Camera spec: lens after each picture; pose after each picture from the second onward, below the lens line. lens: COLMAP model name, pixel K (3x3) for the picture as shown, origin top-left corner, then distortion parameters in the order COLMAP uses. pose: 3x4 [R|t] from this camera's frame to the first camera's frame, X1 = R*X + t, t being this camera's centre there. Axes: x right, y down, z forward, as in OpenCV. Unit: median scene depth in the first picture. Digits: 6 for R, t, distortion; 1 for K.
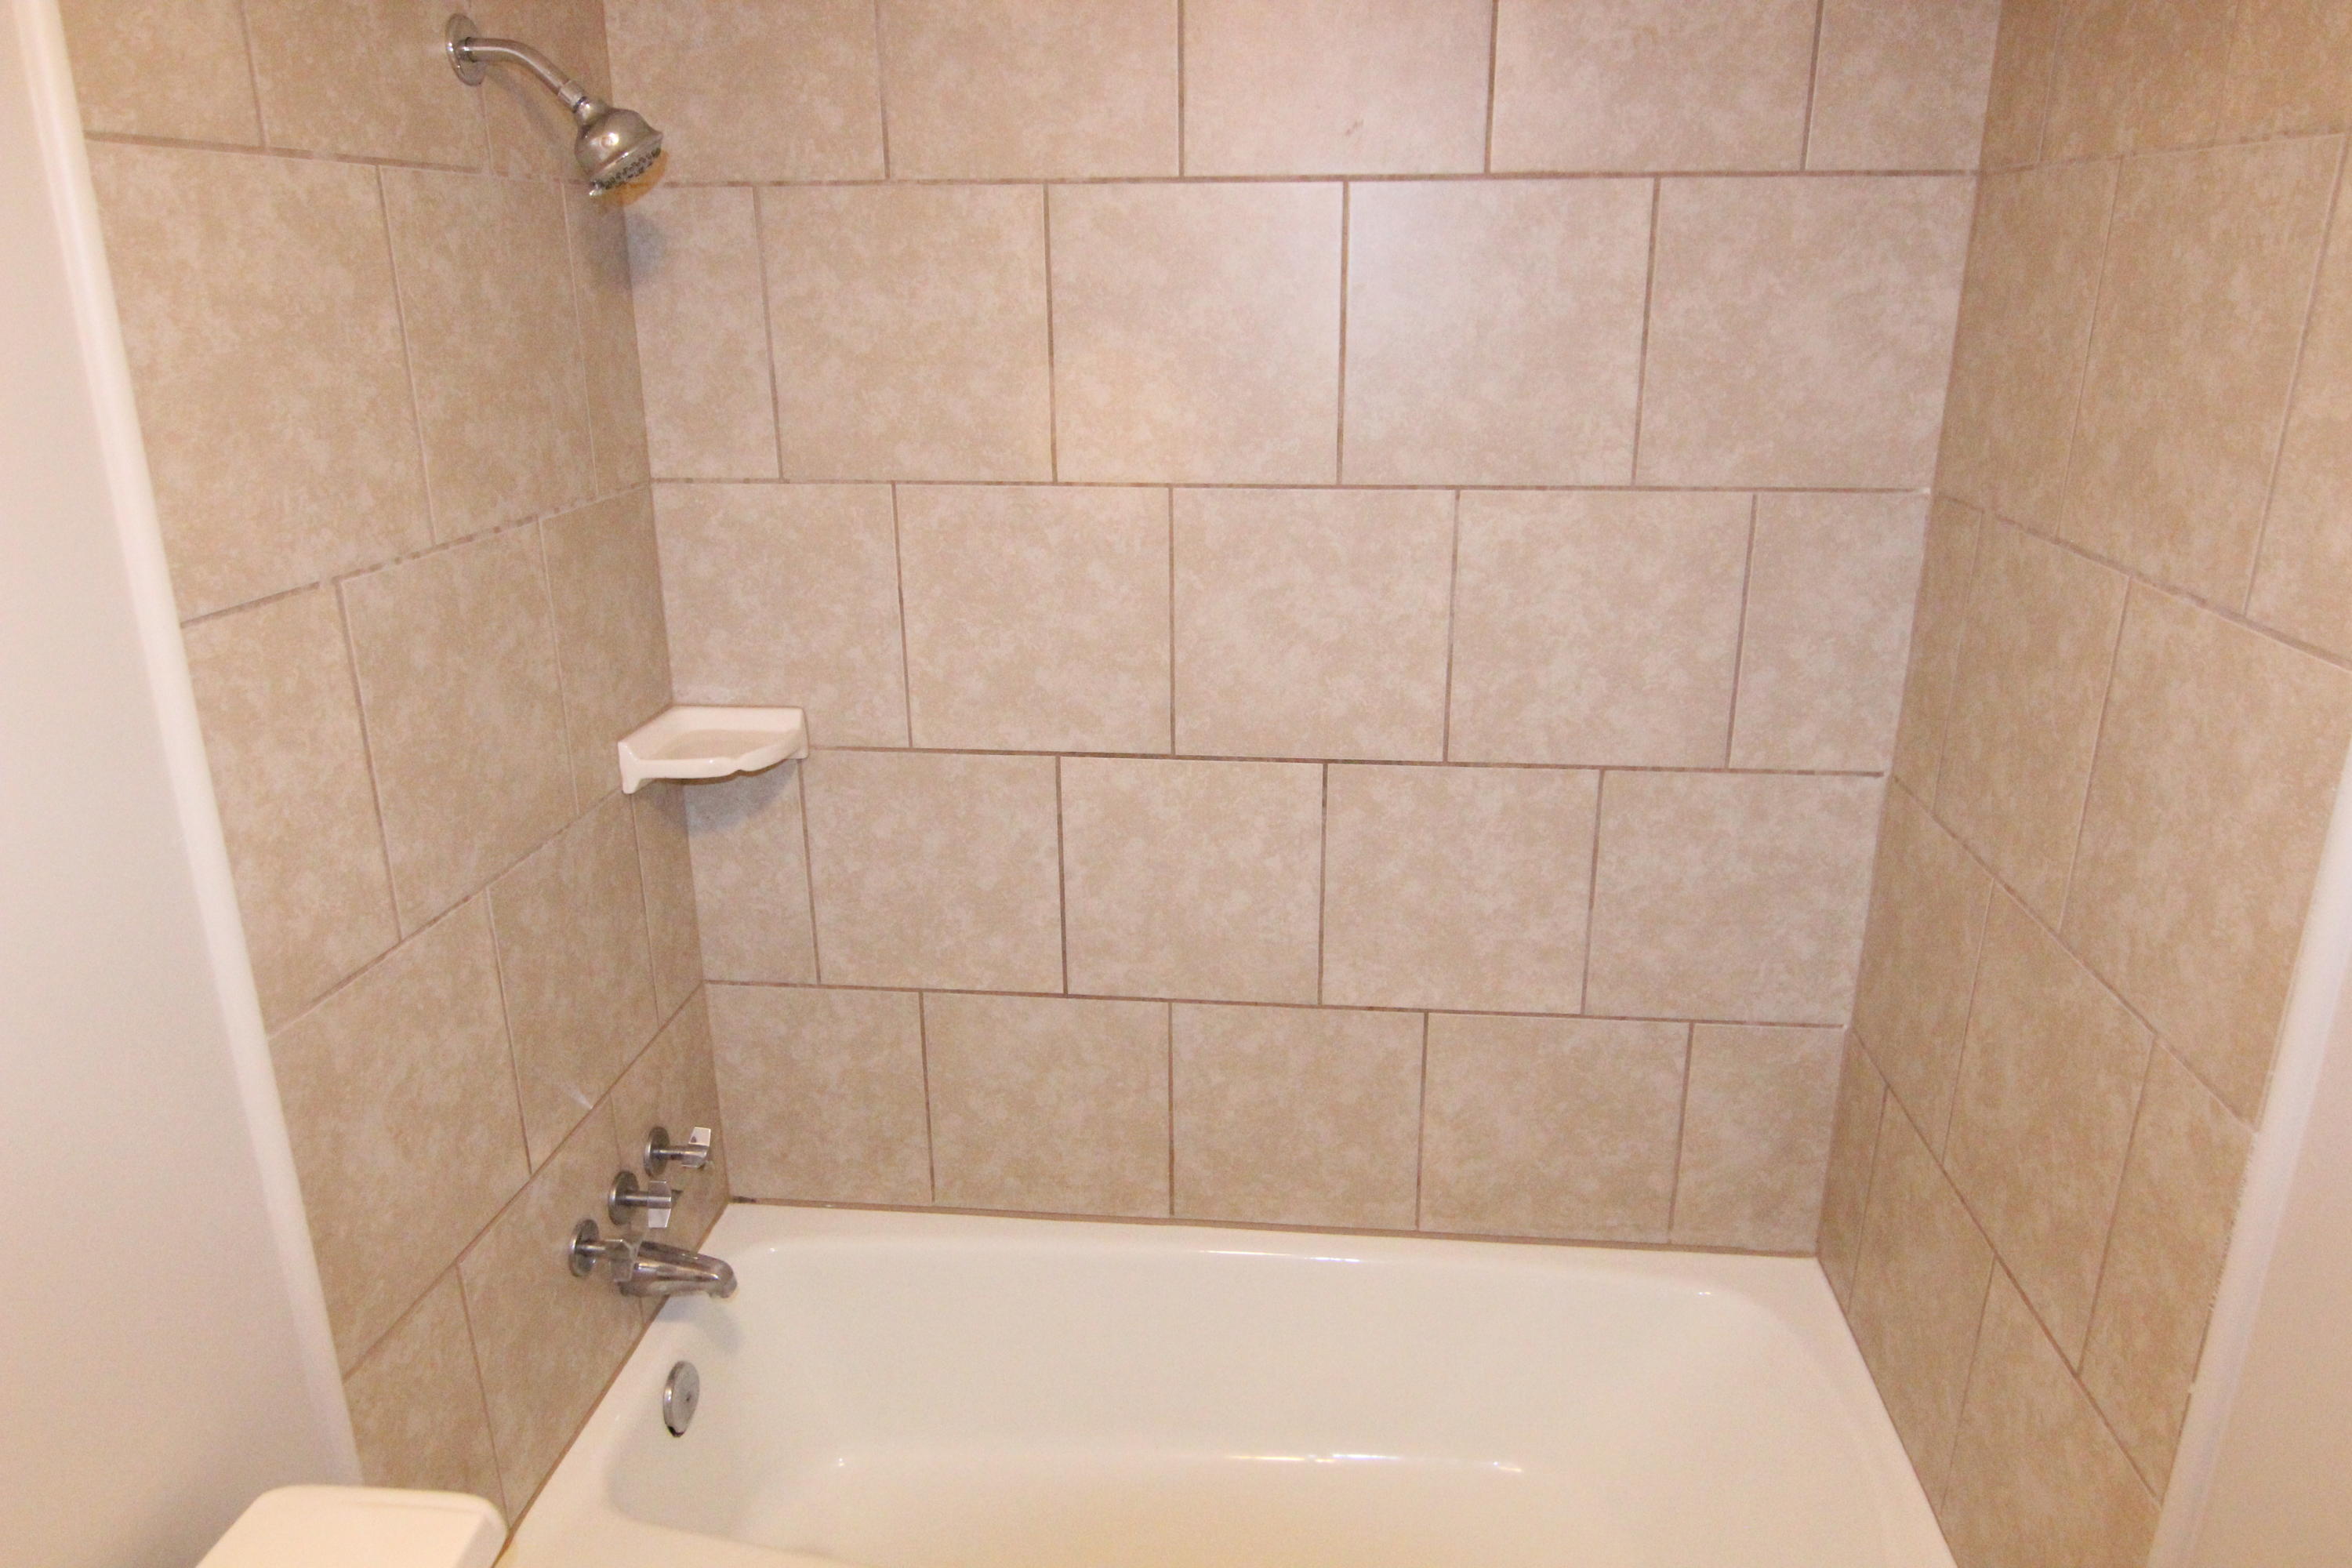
lens RADIAL K [[1560.5, 0, 1170.6], [0, 1560.5, 790.4], [0, 0, 1]] dist [0.003770, -0.016454]
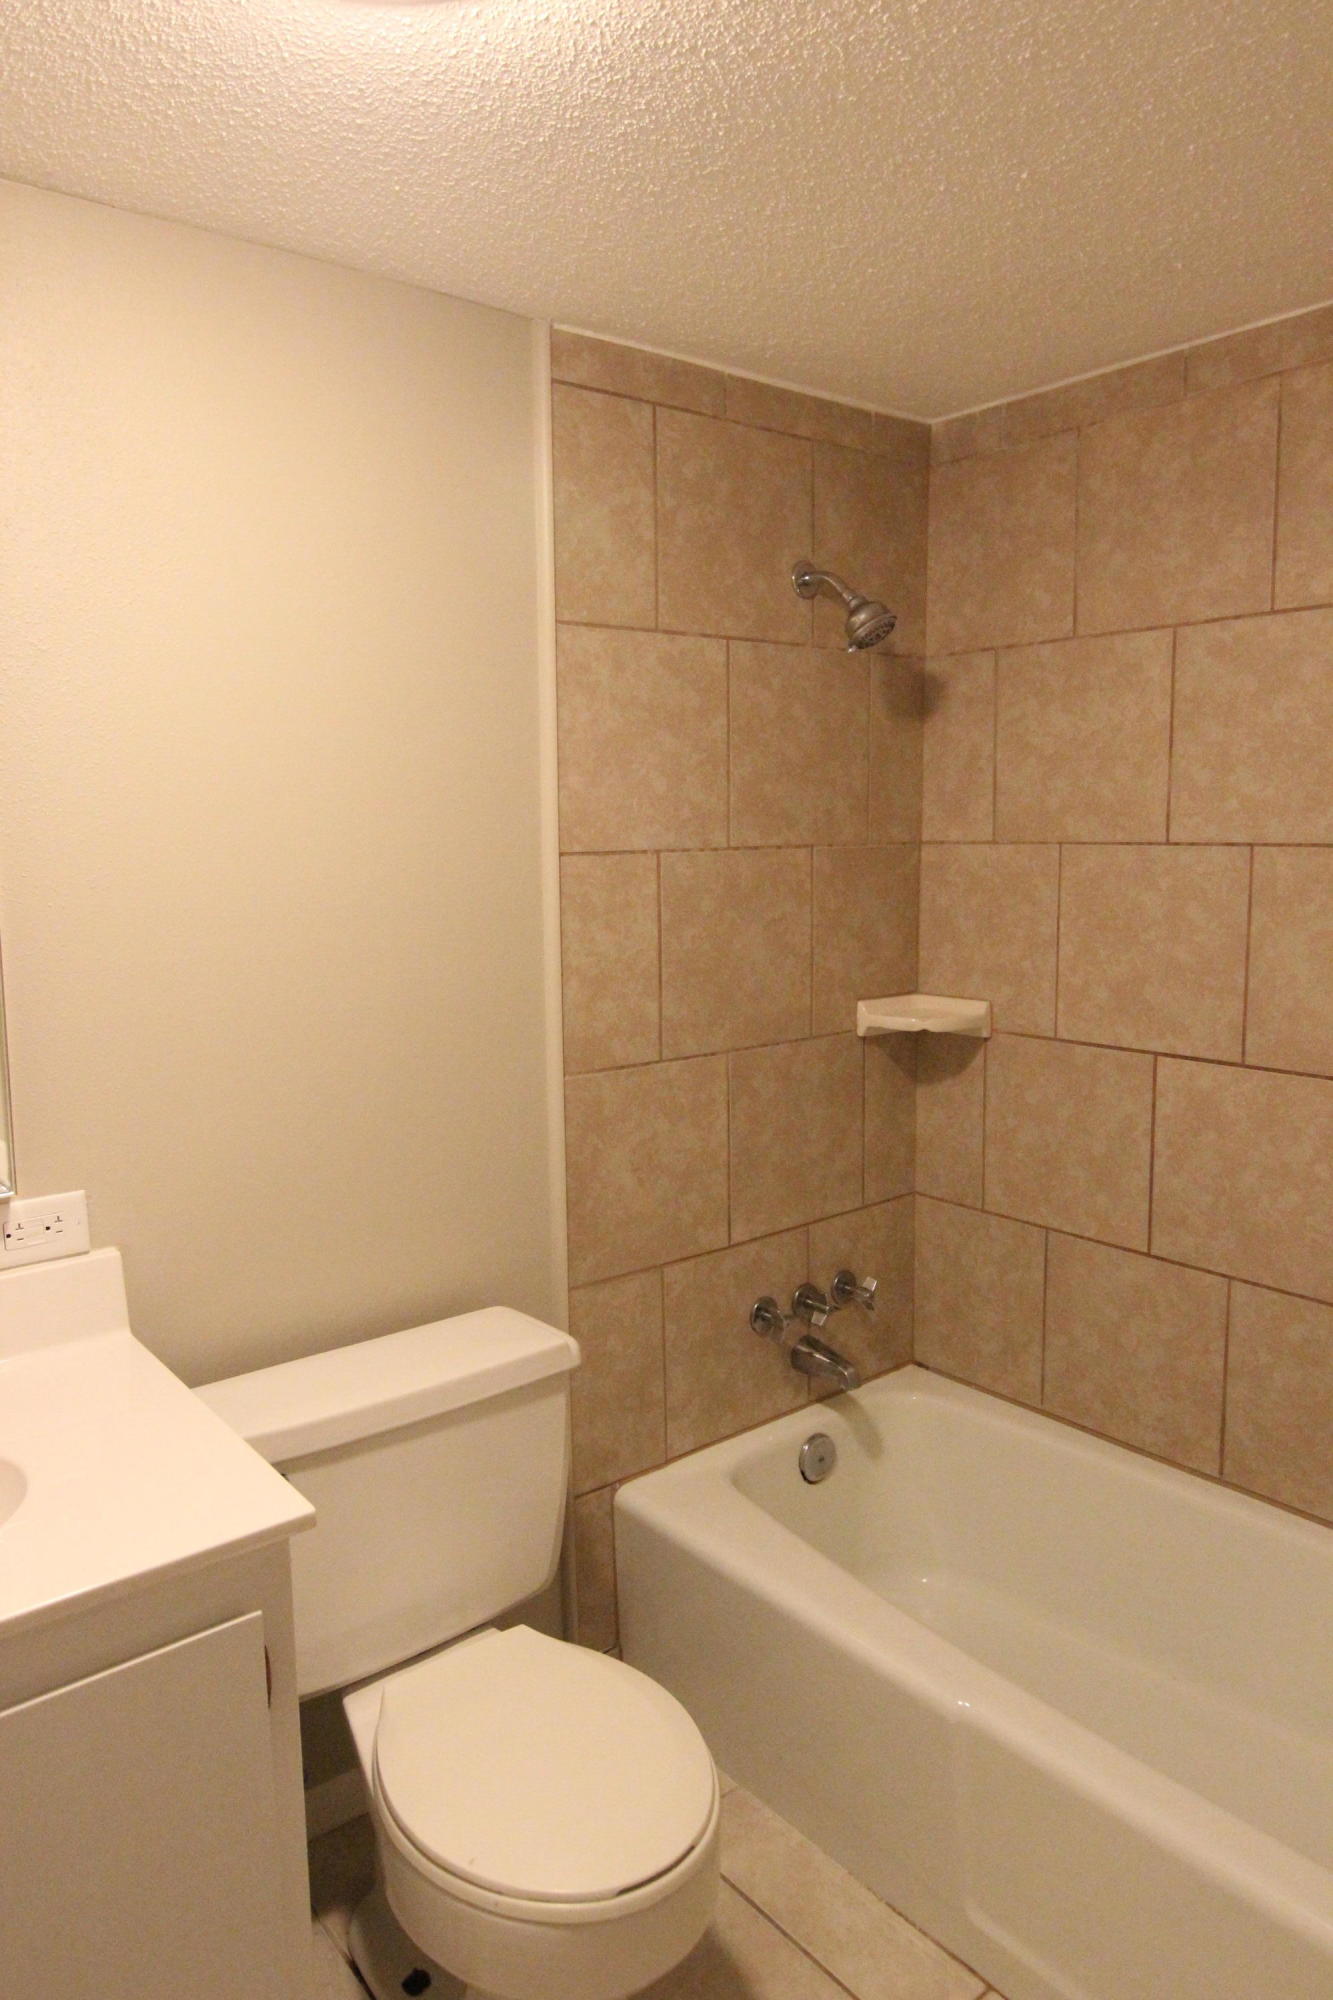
lens RADIAL K [[1326.9, 0, 679.2], [0, 1326.9, 992.2], [0, 0, 1]] dist [0.003770, -0.016454]
pose [[0.710891, 0.086935, -0.697908, 0.432717], [-0.217908, 0.970725, -0.101043, 0.131182], [0.668693, 0.223910, 0.709023, -0.048215]]
